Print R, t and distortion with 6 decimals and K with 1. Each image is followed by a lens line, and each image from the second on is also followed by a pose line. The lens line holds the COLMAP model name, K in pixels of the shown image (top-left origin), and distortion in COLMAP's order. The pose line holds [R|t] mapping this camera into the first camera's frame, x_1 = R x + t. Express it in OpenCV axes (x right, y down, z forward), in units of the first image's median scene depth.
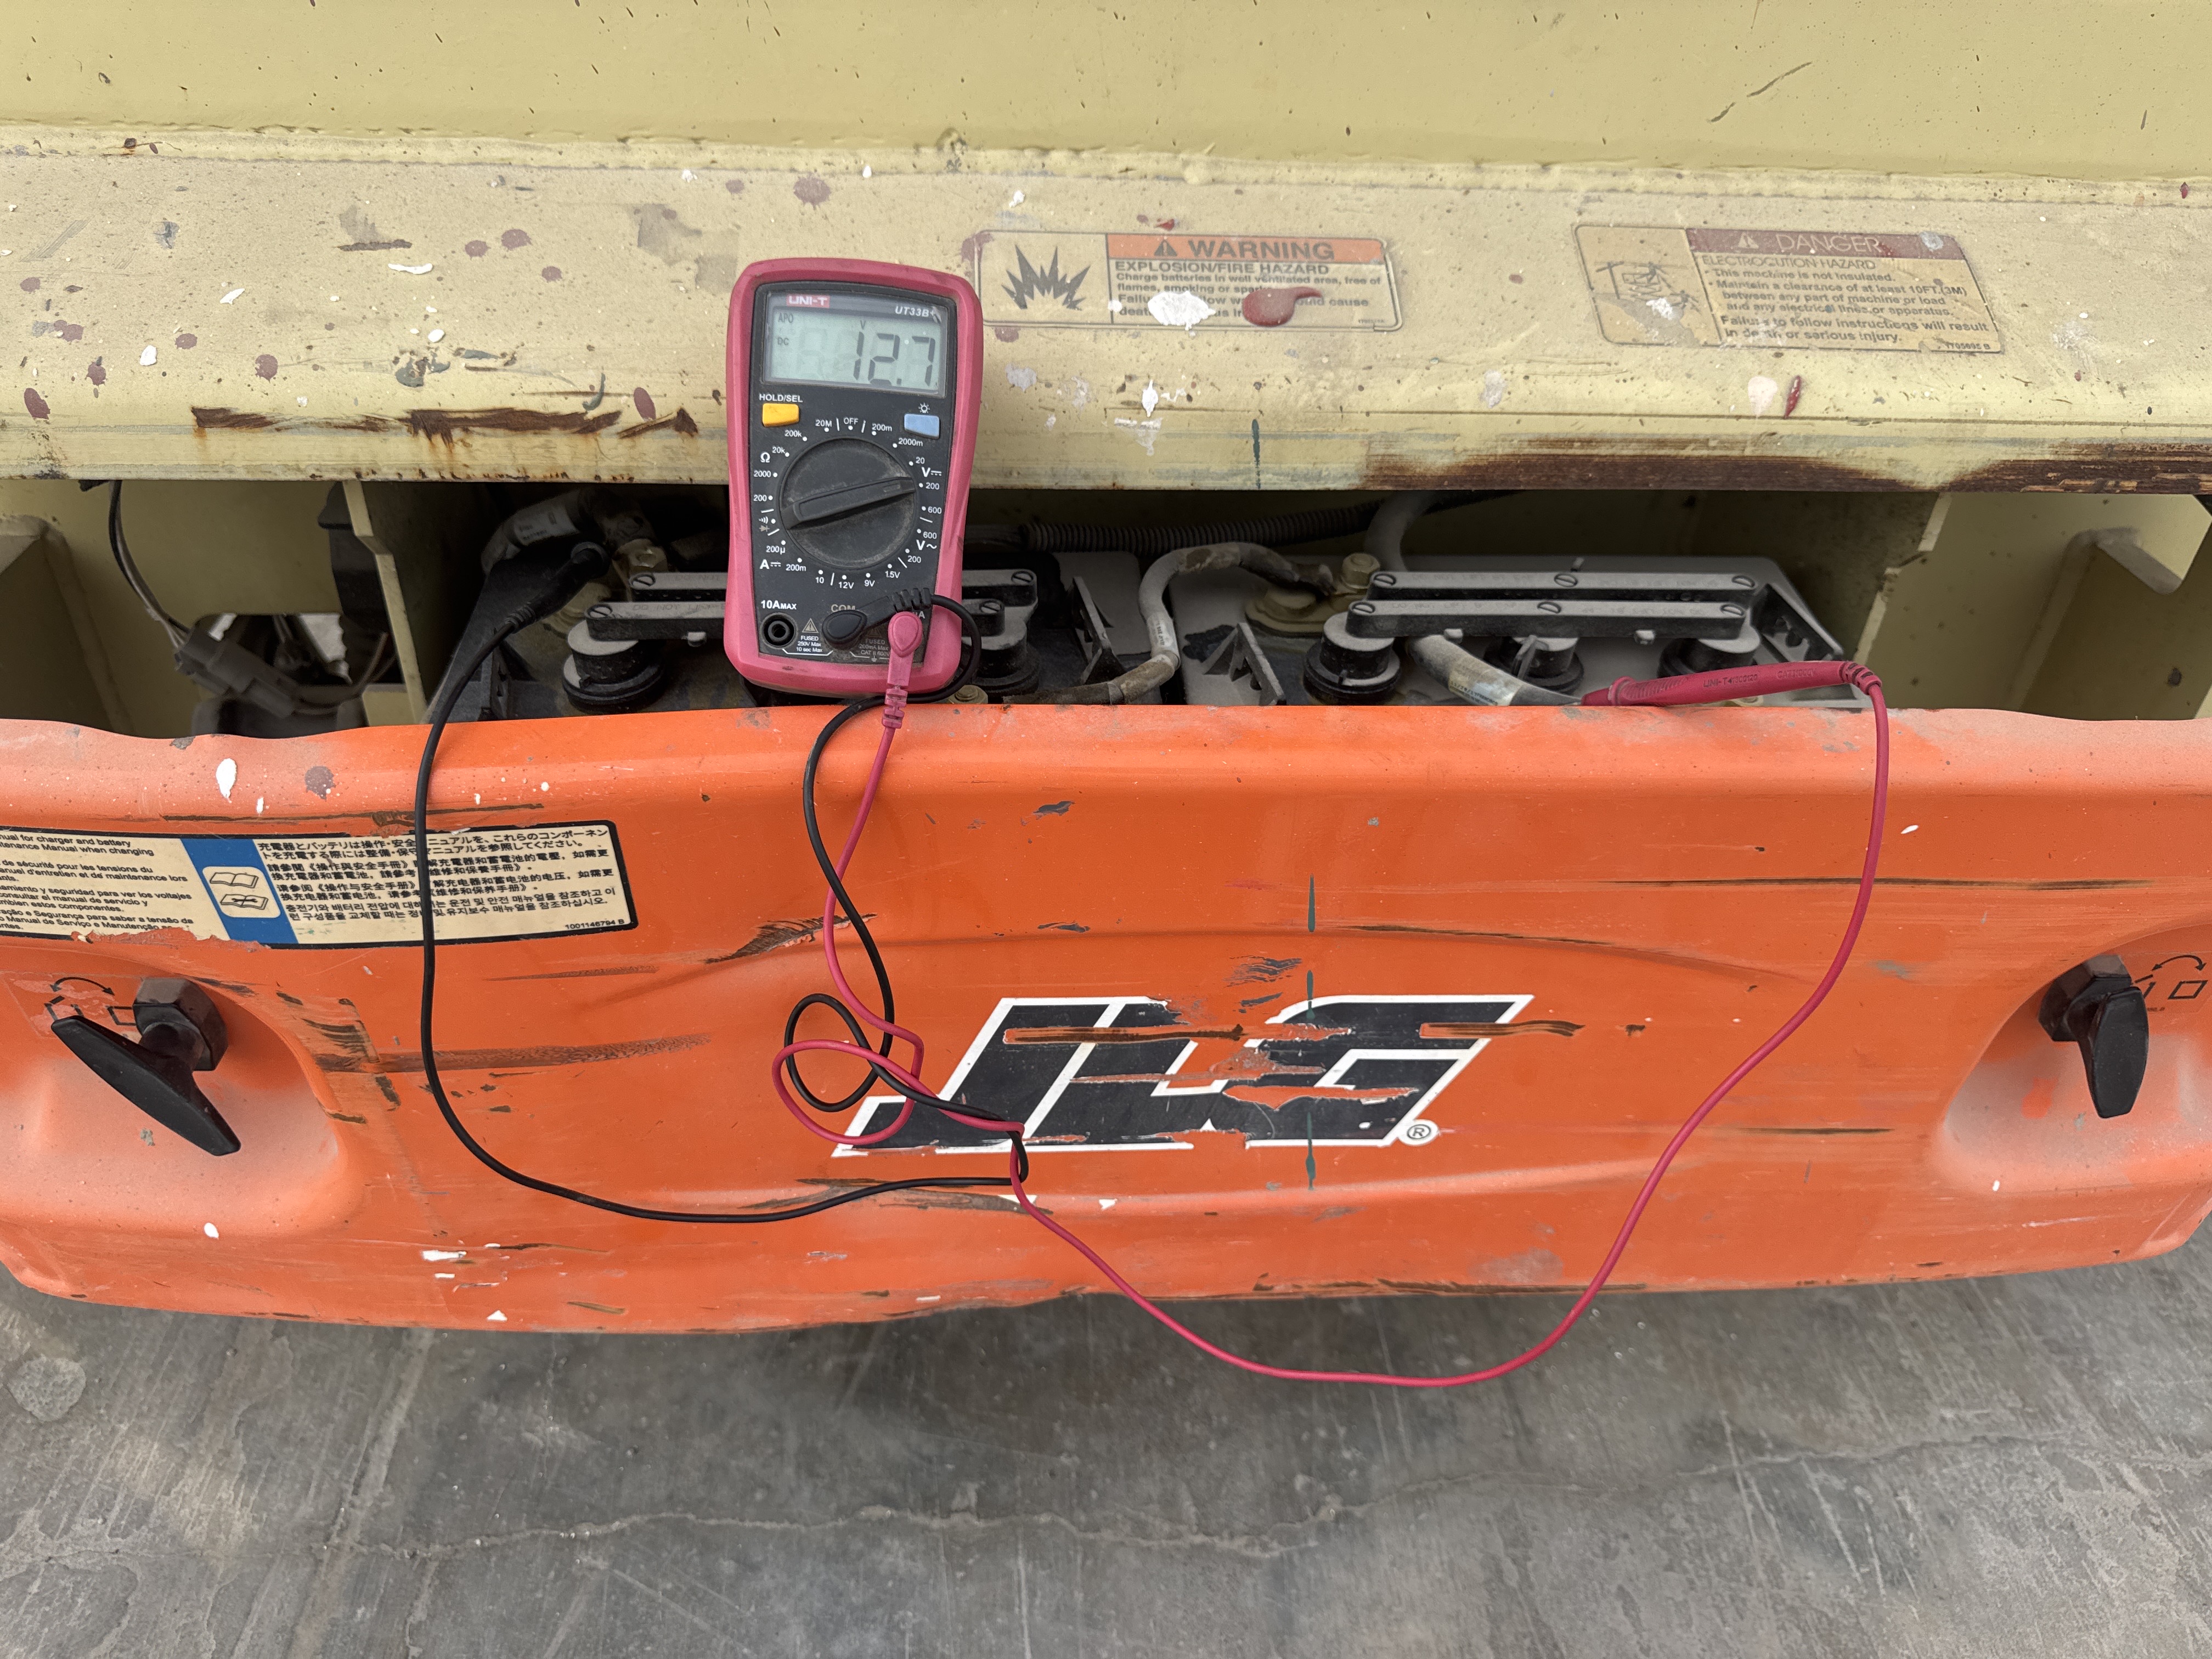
lens RADIAL K [[1616.0, 0, 1106.0], [0, 1616.0, 829.5], [0, 0, 1]] dist [-0.013488, -0.000553]
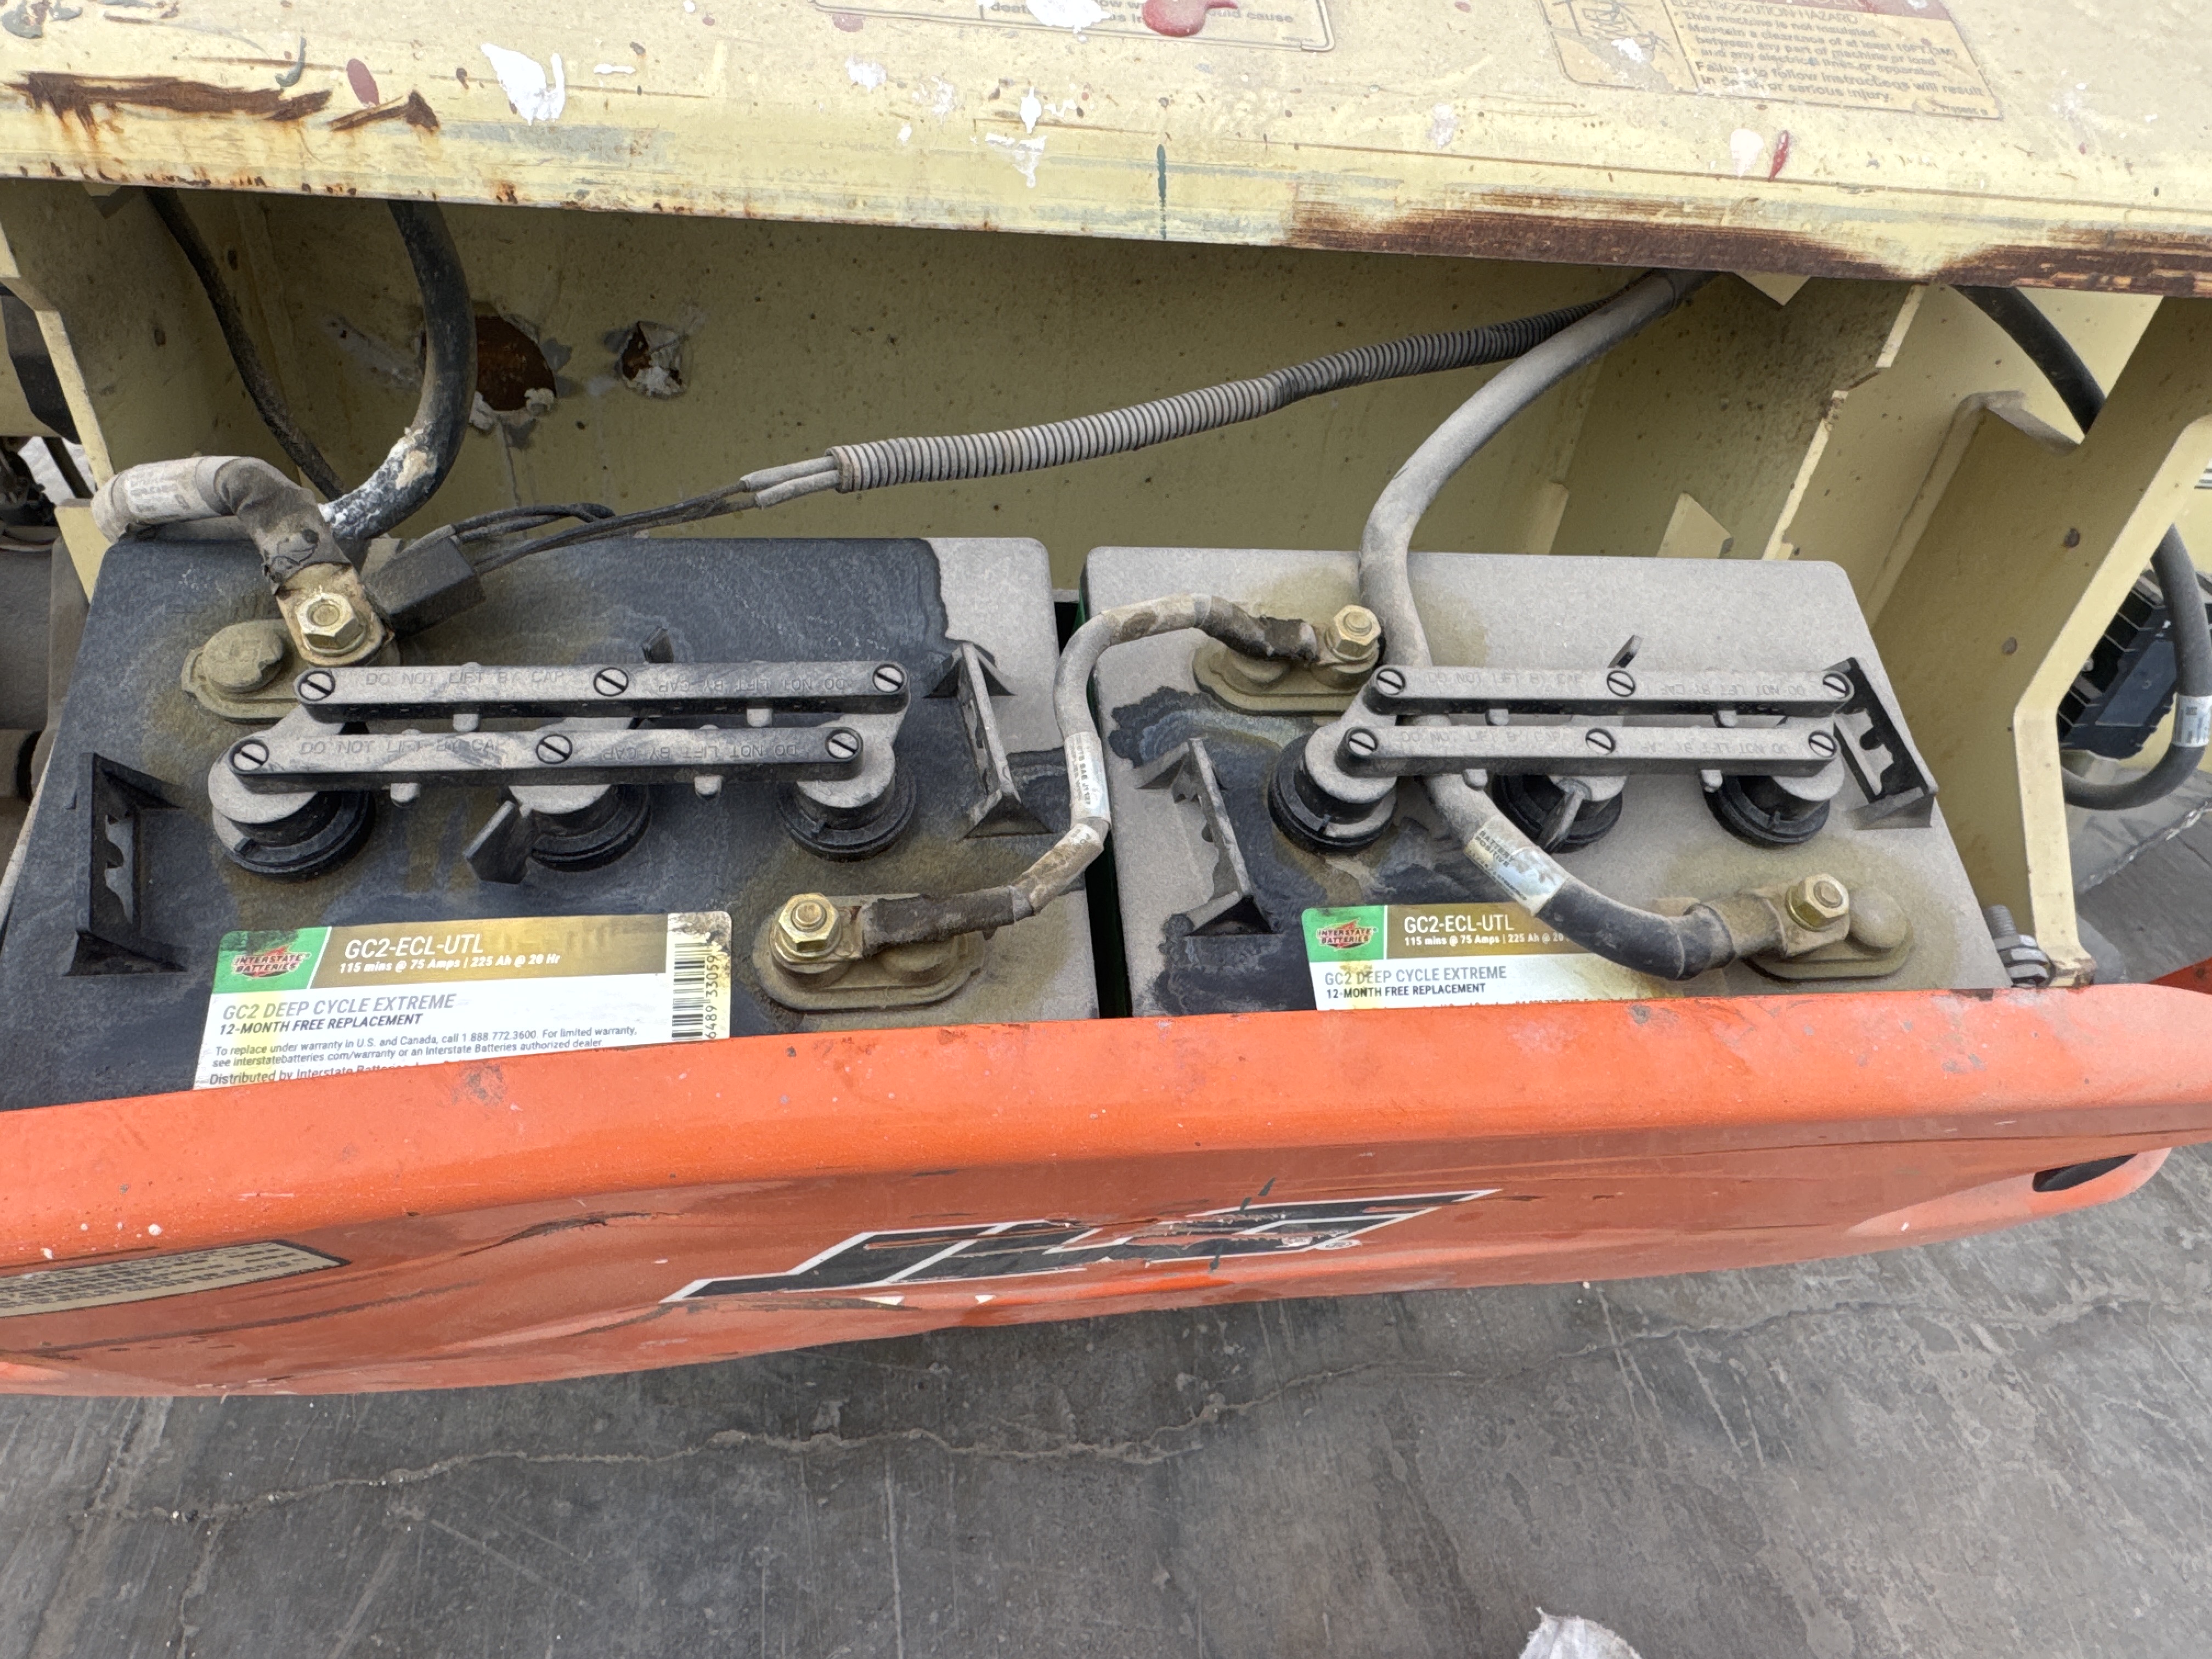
lens RADIAL K [[1416.8, 0, 1106.0], [0, 1416.8, 829.5], [0, 0, 1]] dist [-0.006262, -0.000312]
pose [[0.994959, -0.008974, 0.099883, -0.006053], [0.003929, 0.998712, 0.050589, 0.036344], [-0.100208, -0.049941, 0.993712, 0.196418]]
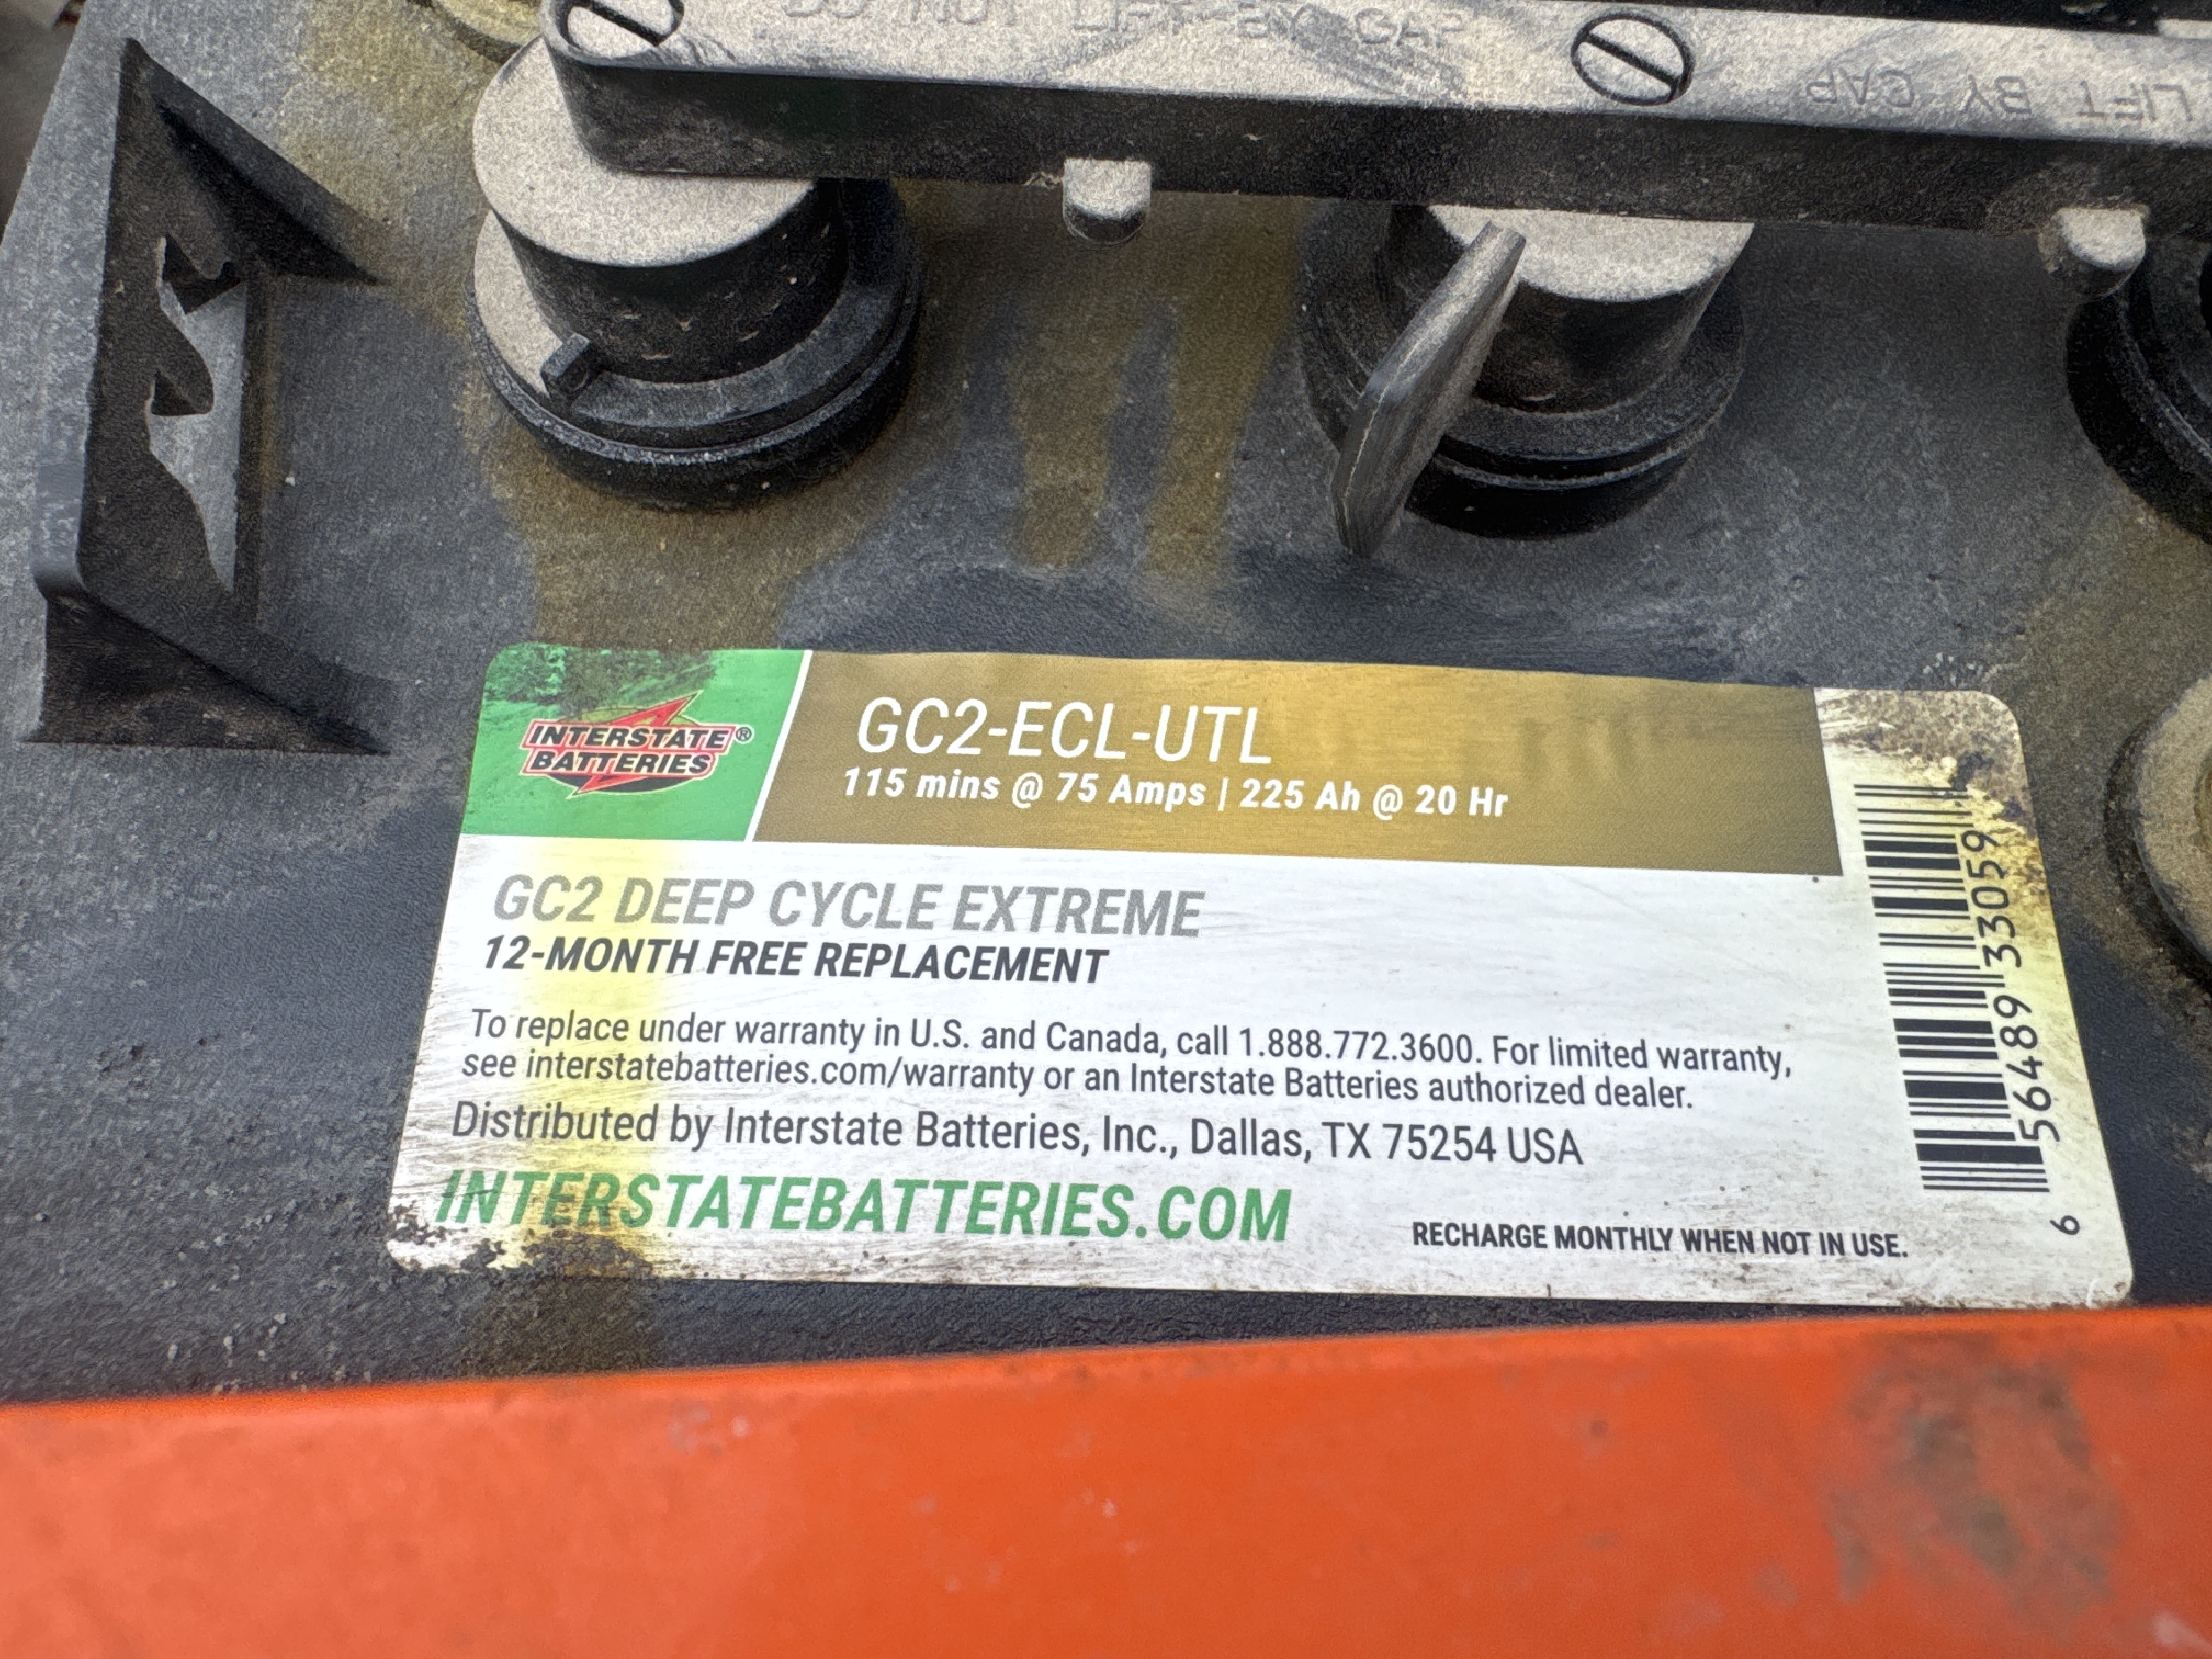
lens RADIAL K [[1572.9, 0, 1106.0], [0, 1572.9, 829.5], [0, 0, 1]] dist [-0.001648, -0.005055]
pose [[0.997843, 0.059697, -0.027306, -0.321093], [-0.055560, 0.989553, 0.133031, 0.127339], [0.034962, -0.131227, 0.990736, 0.788572]]
